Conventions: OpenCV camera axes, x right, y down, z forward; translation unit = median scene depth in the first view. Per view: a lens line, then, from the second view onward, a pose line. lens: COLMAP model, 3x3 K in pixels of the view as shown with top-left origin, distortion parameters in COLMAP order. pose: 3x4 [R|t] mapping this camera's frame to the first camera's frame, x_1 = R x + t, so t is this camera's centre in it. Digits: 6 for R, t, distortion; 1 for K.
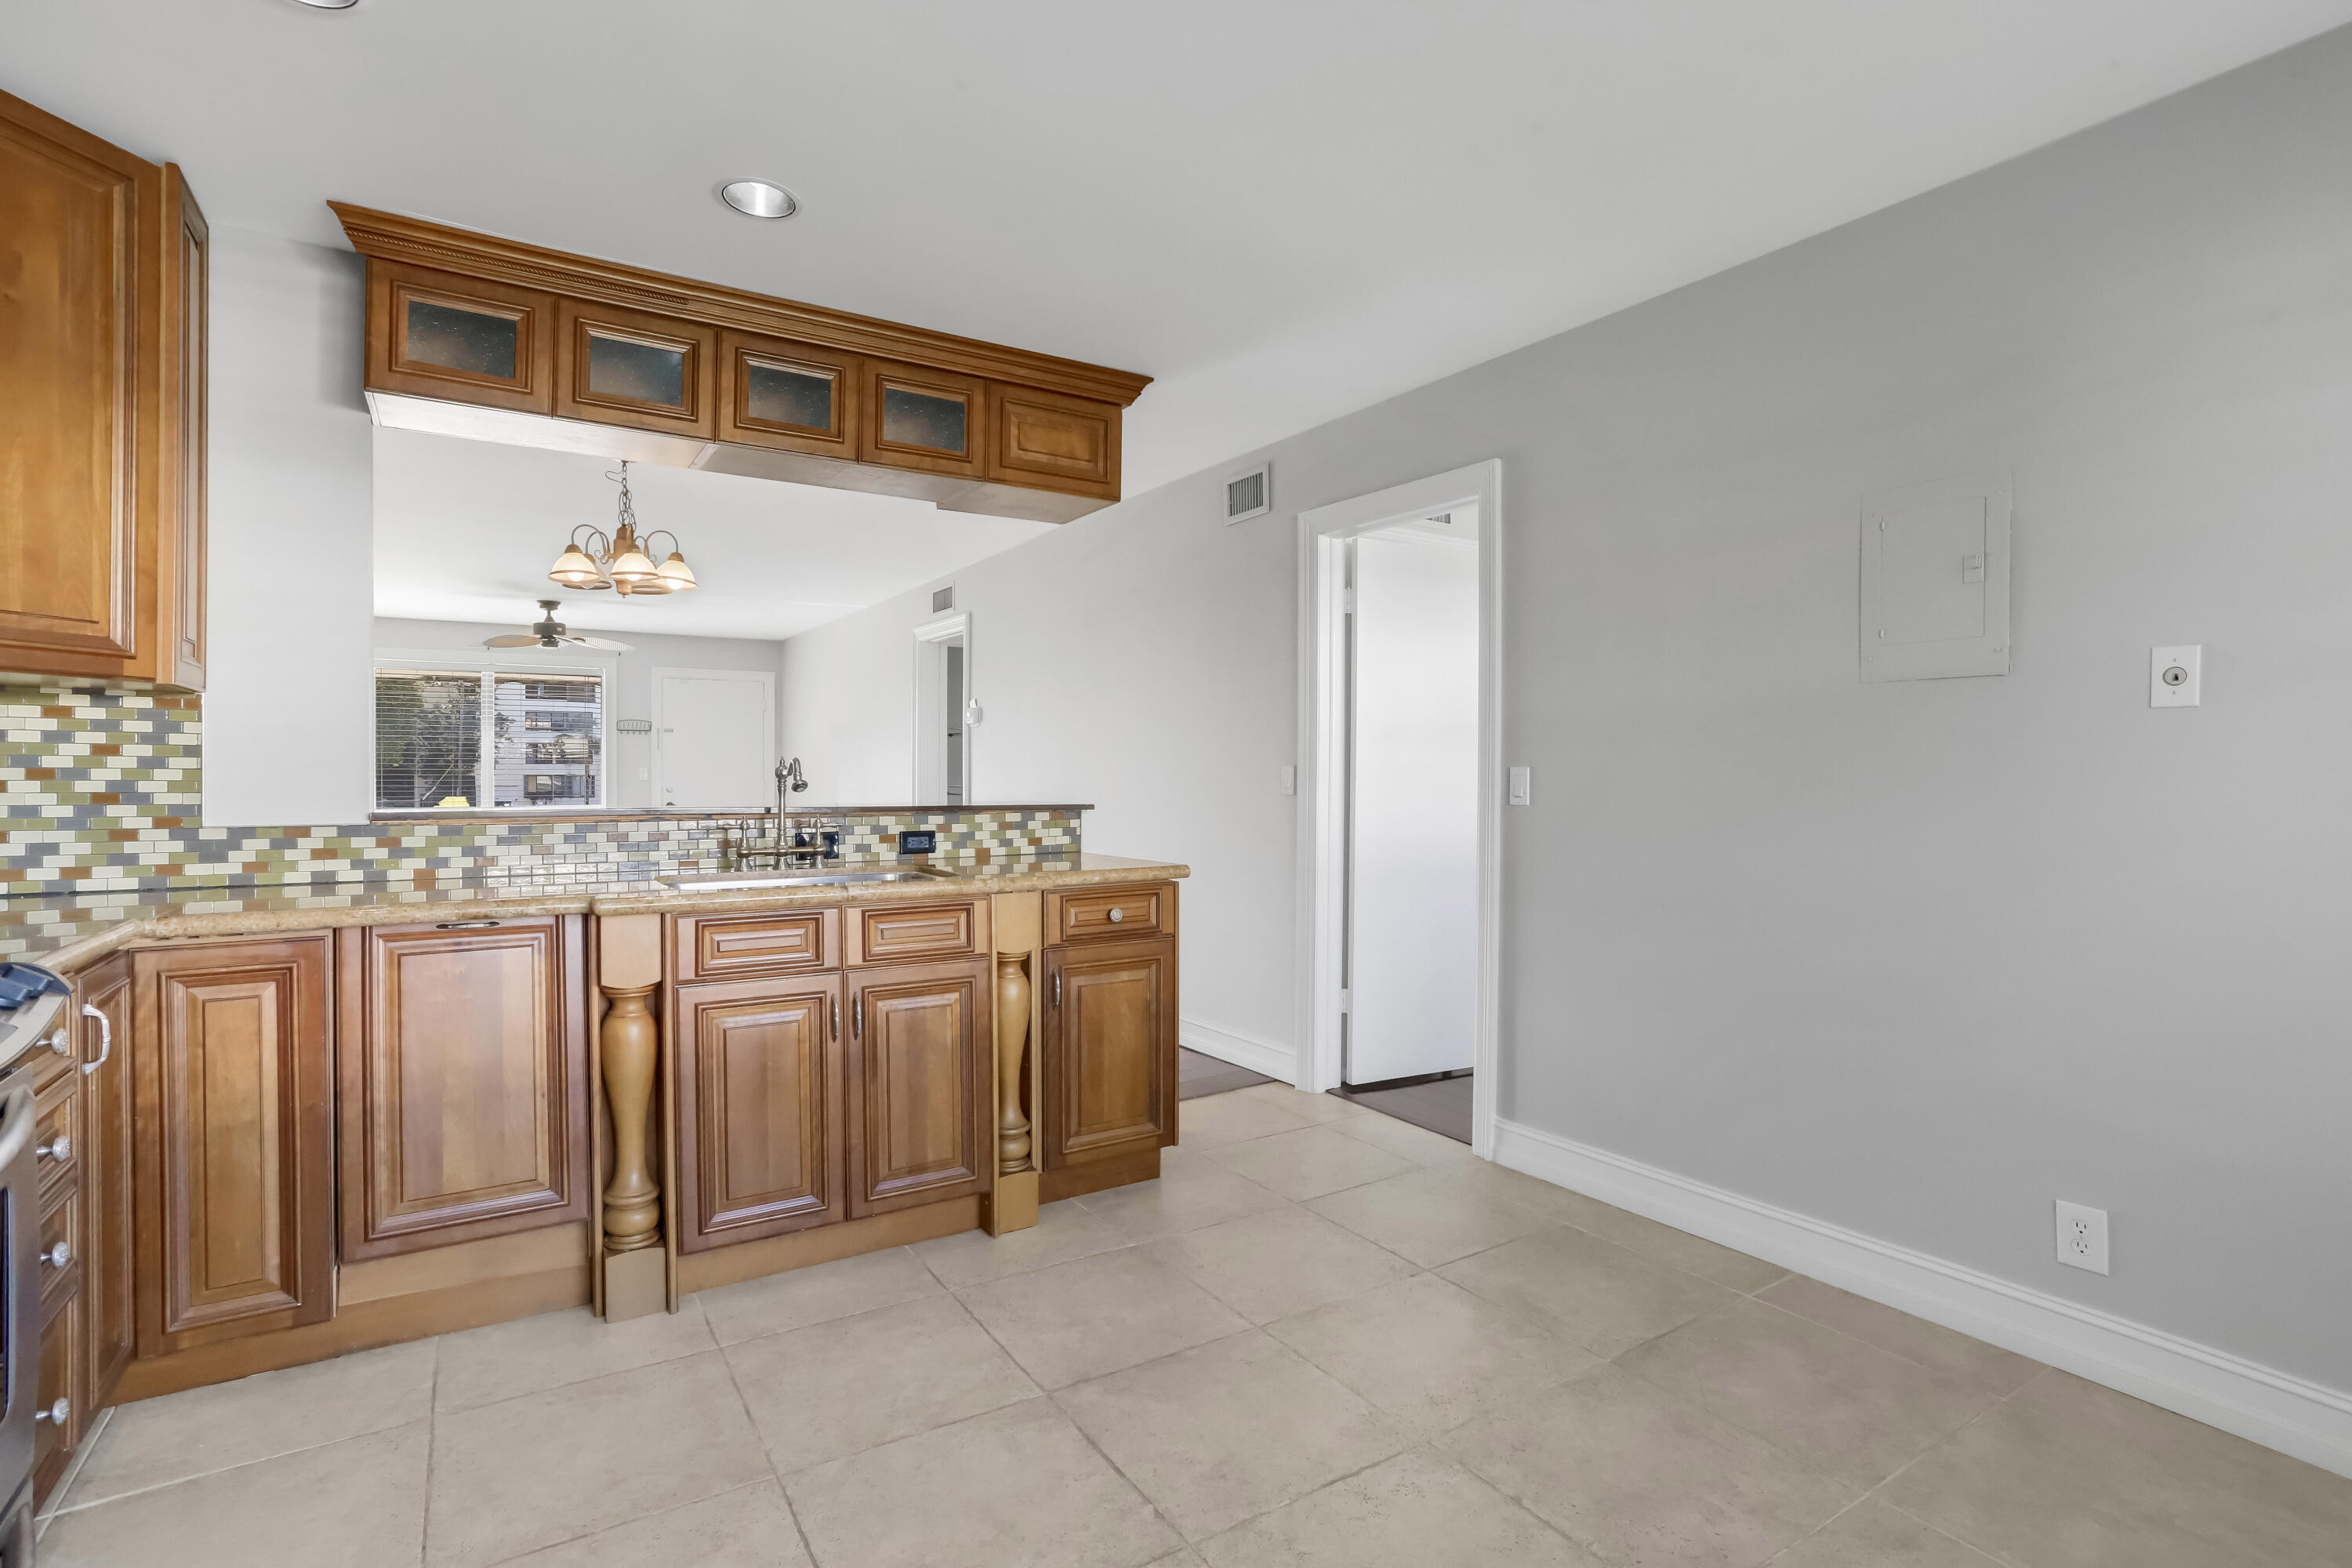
lens RADIAL K [[1141.8, 0, 1186.0], [0, 1141.8, 778.9], [0, 0, 1]] dist [-0.018928, 0.004462]
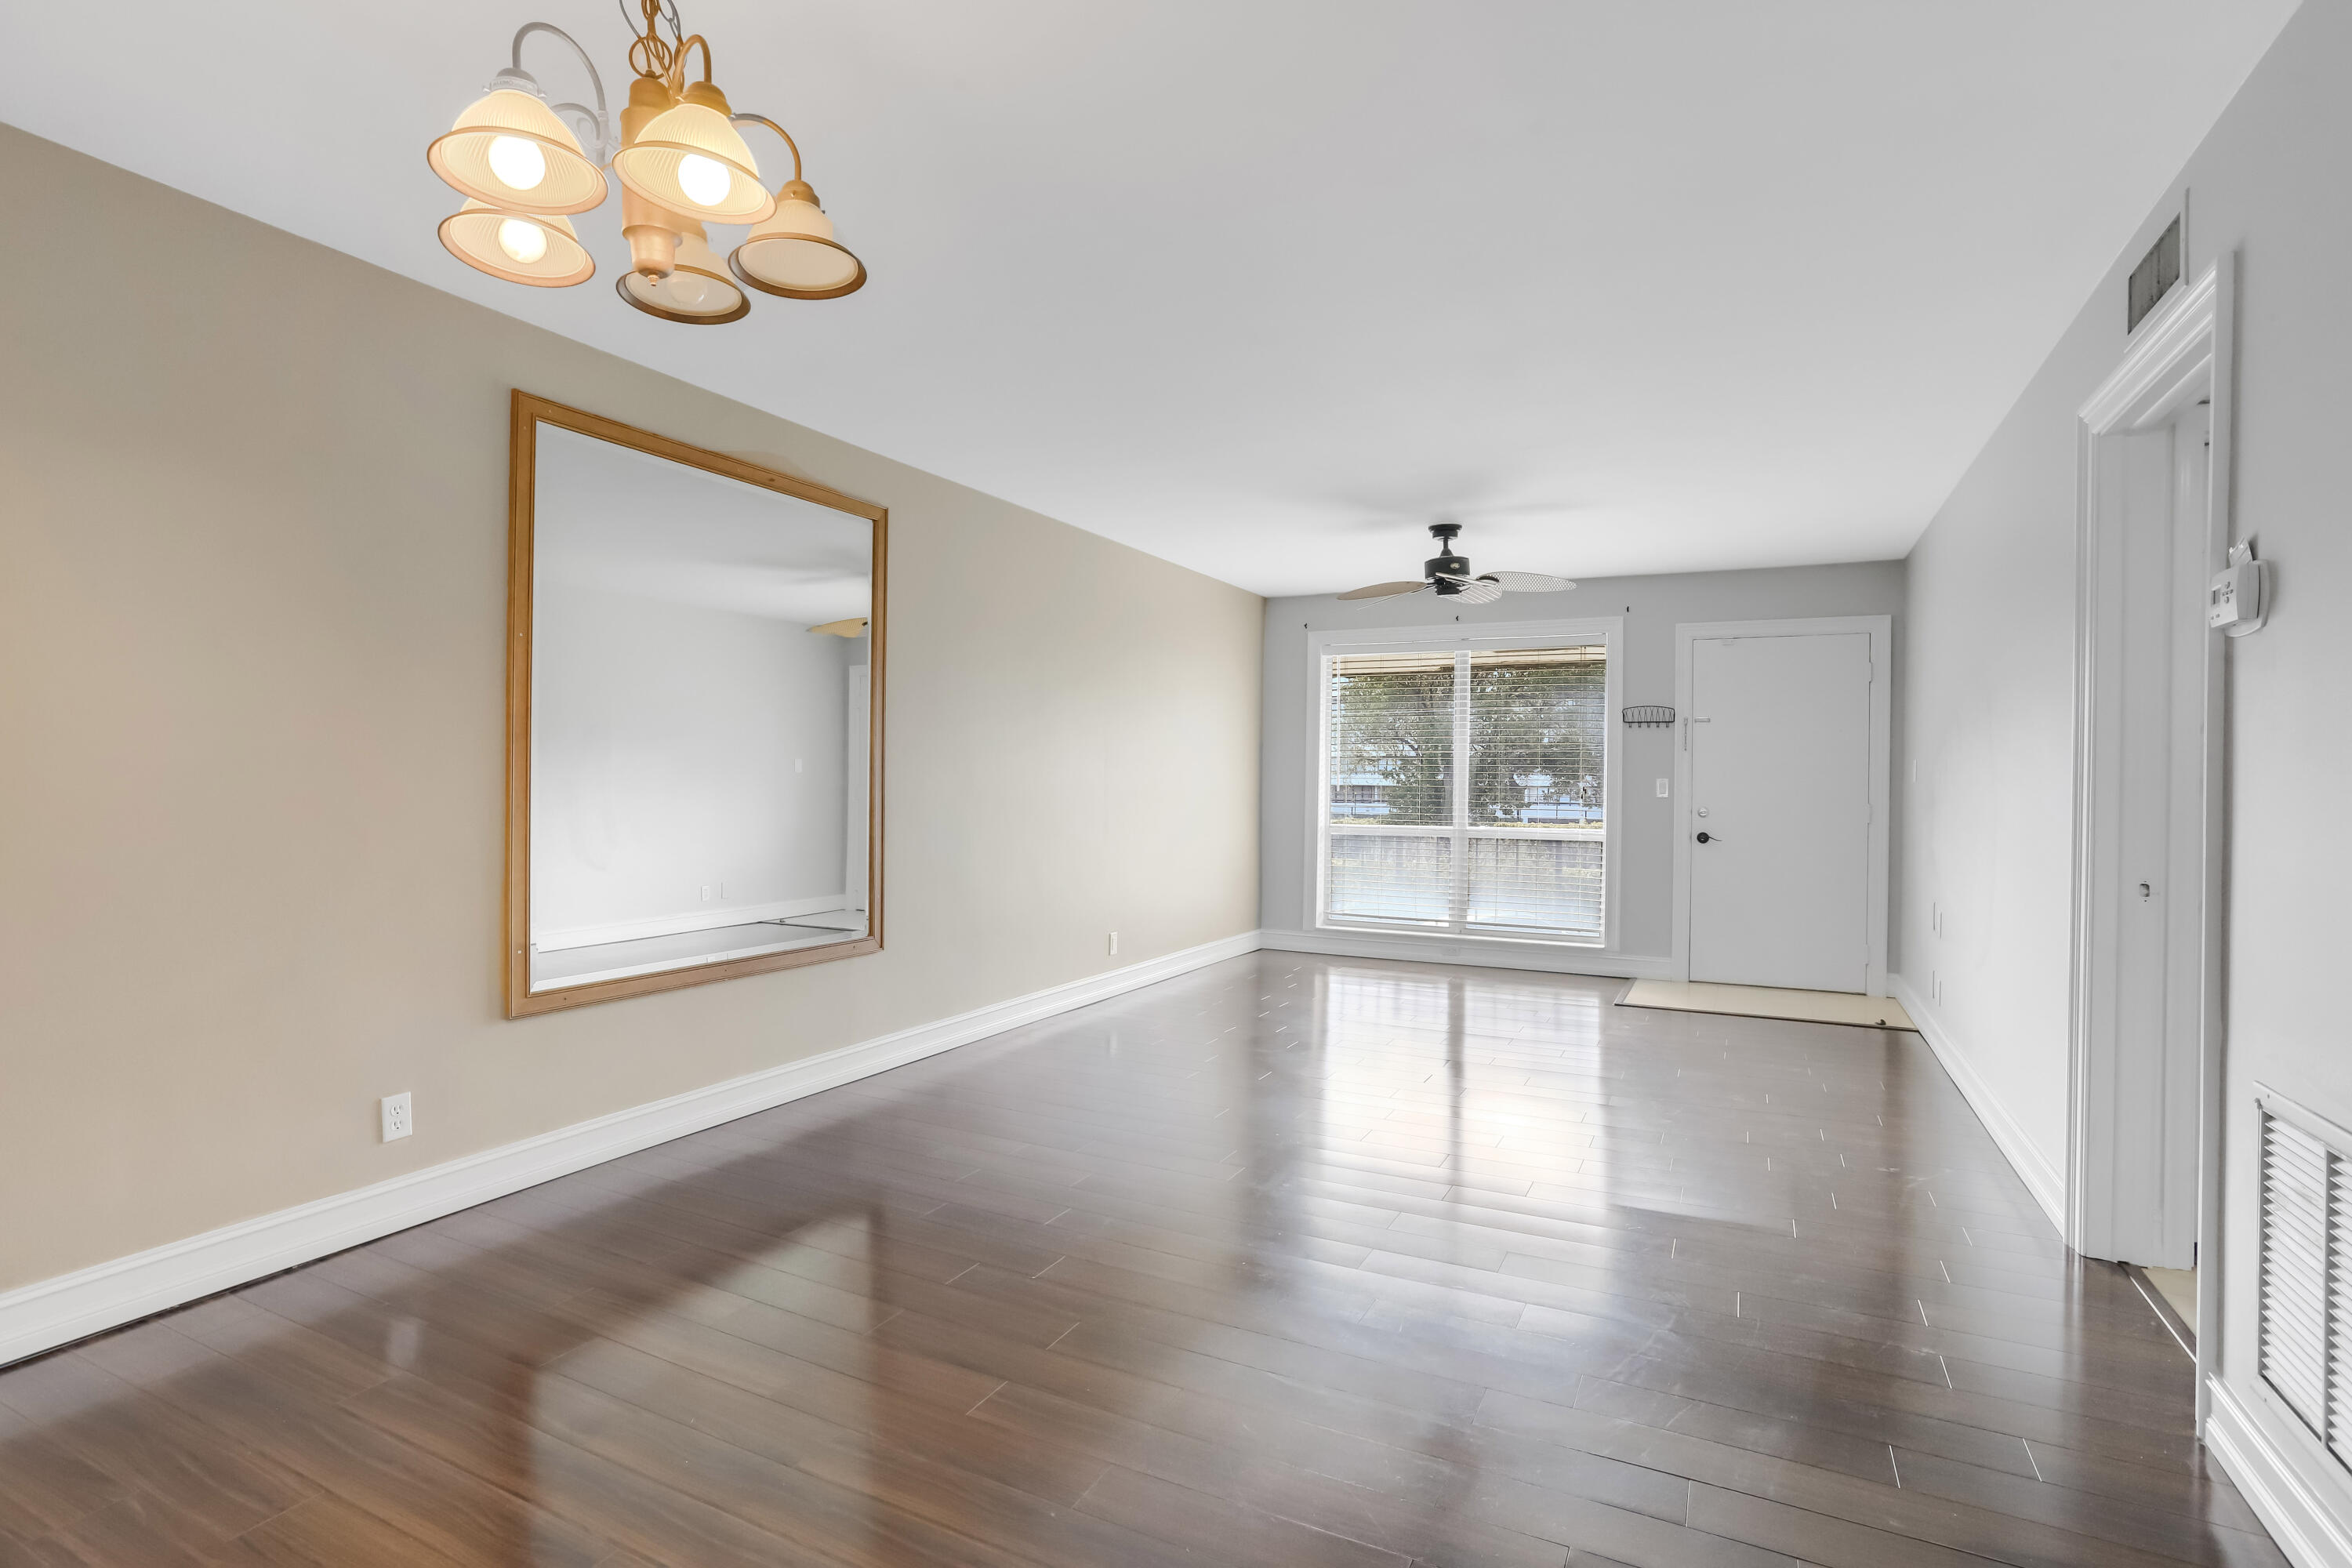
lens RADIAL K [[1141.8, 0, 1181.1], [0, 1141.8, 793.8], [0, 0, 1]] dist [-0.018928, 0.004462]
pose [[0.516943, 0.011893, -0.855937, -0.201663], [-0.010551, 0.999916, 0.007522, -0.008647], [0.855955, 0.005142, 0.517025, 1.563585]]
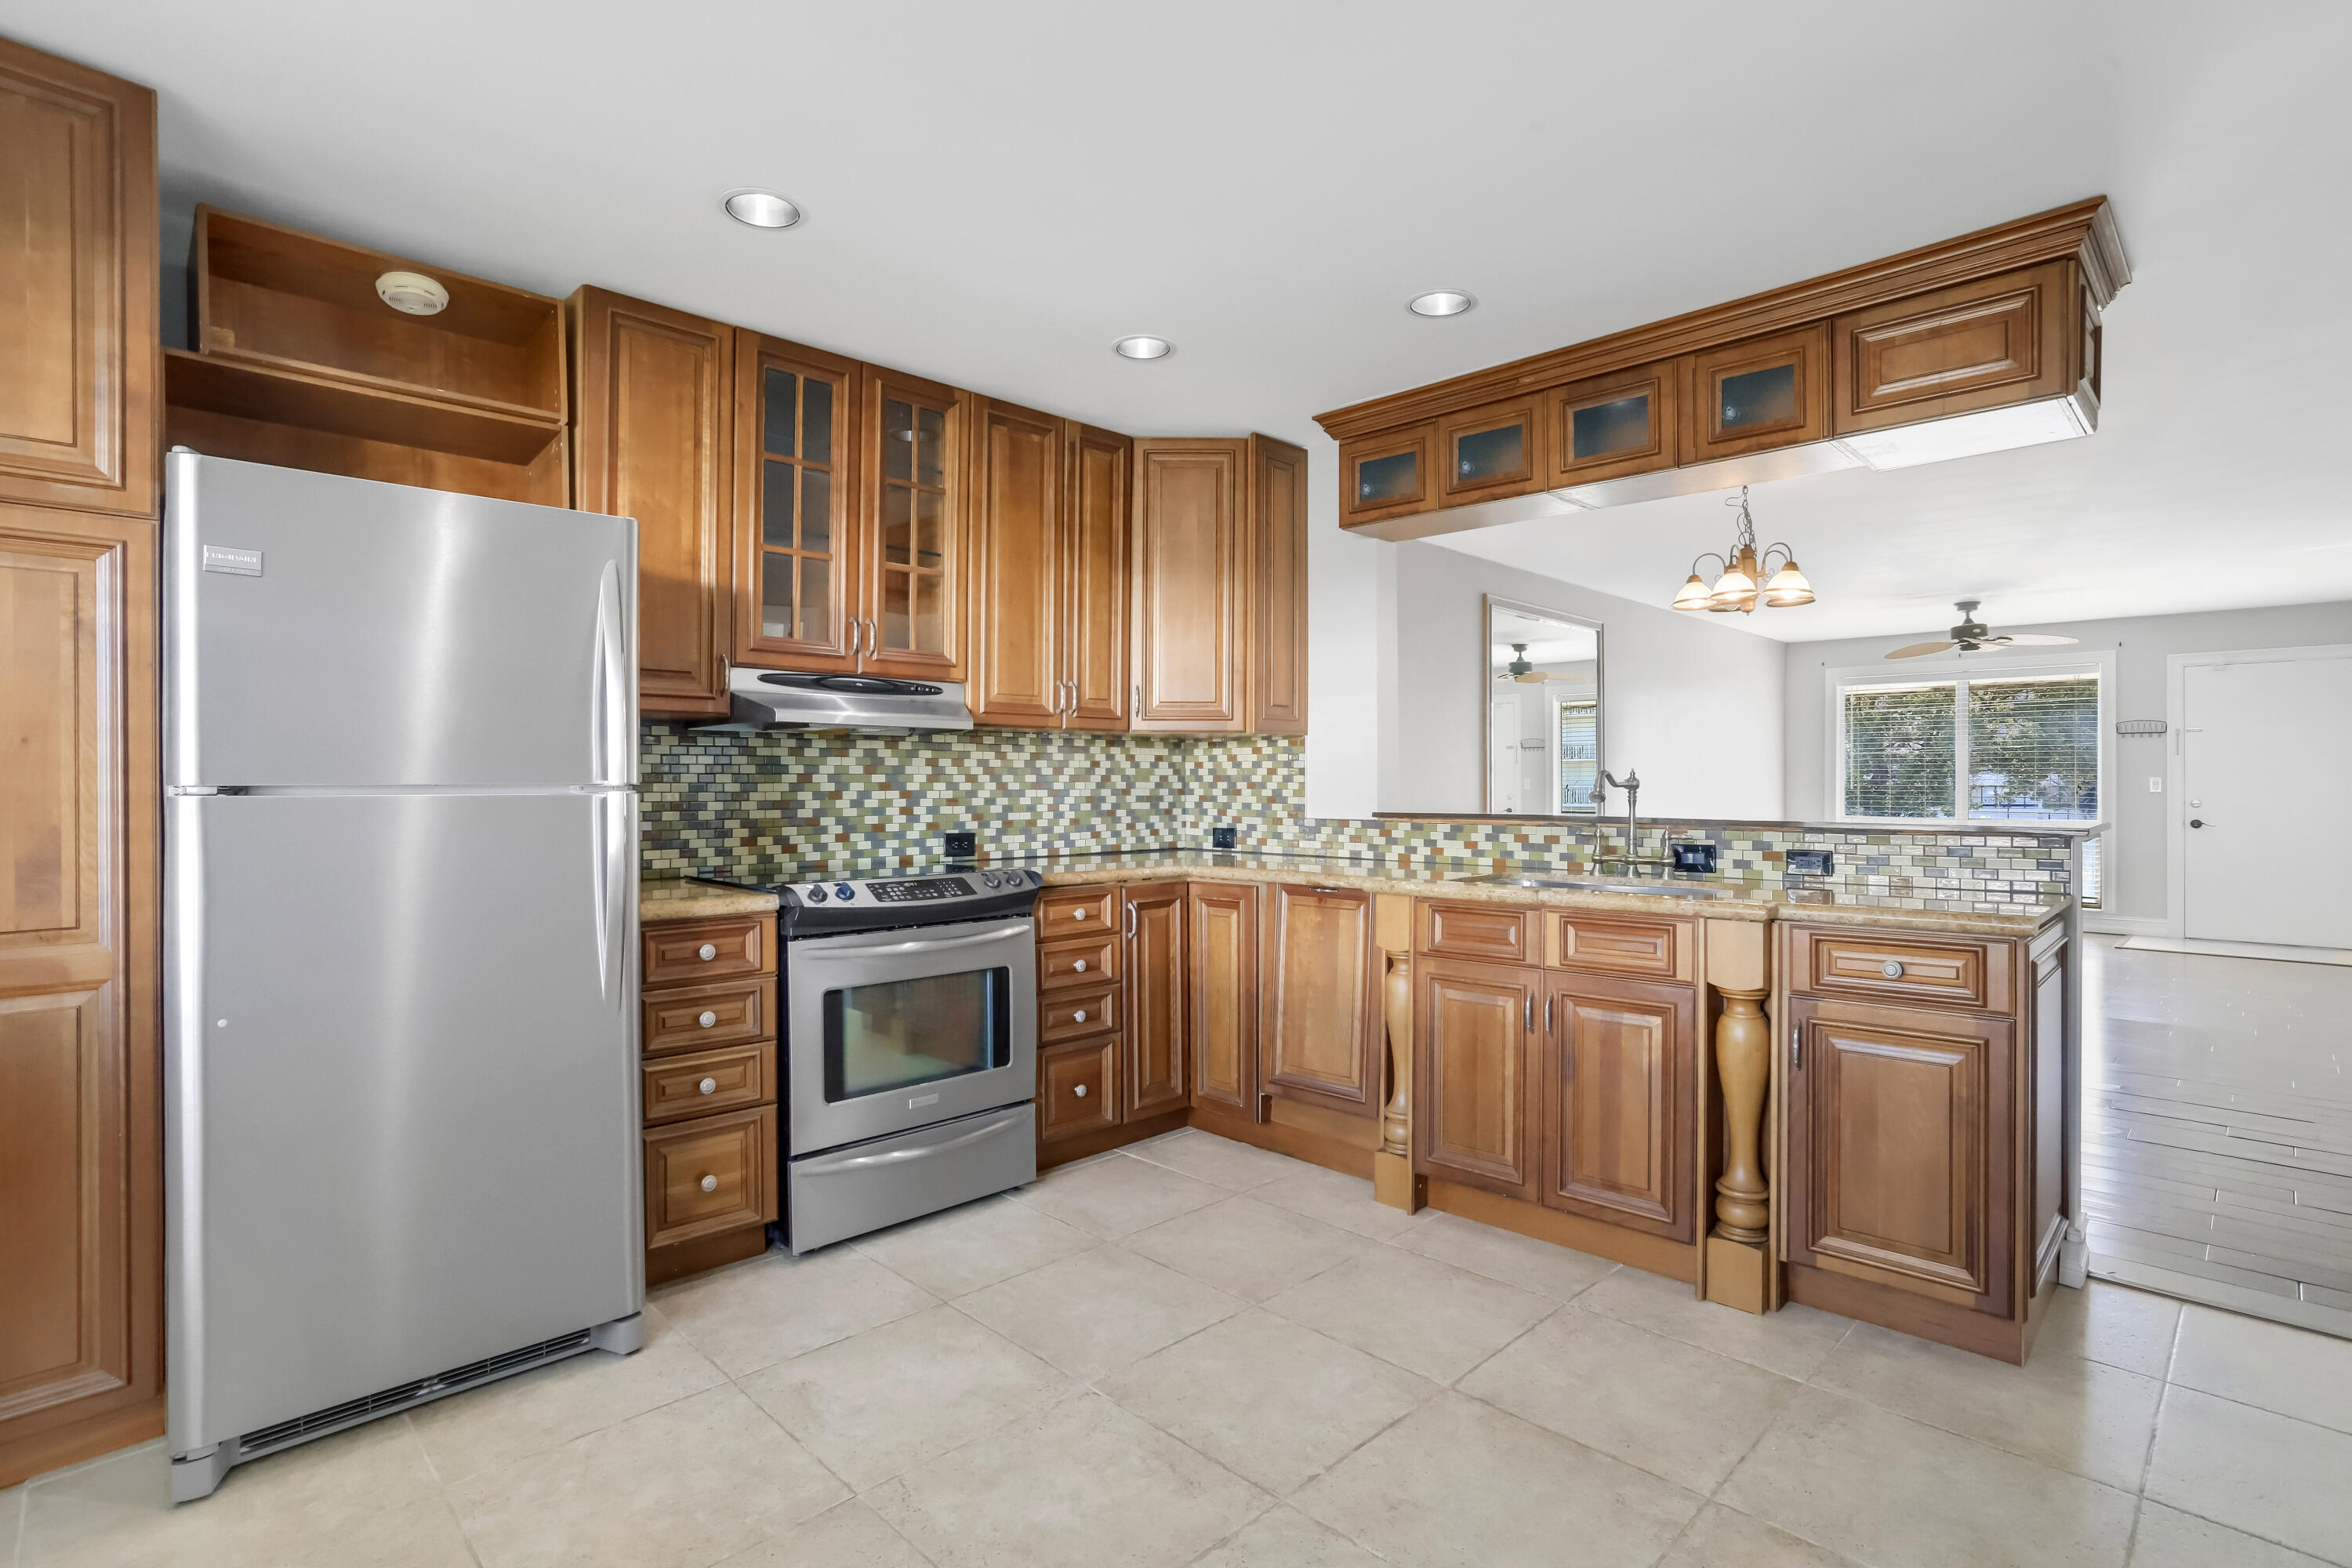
lens RADIAL K [[1141.8, 0, 1160.2], [0, 1141.8, 778.7], [0, 0, 1]] dist [-0.018928, 0.004462]
pose [[0.217189, -0.005853, -0.976112, 0.645547], [-0.002863, 0.999974, -0.006634, -0.002629], [0.976125, 0.004235, 0.217167, 0.404339]]
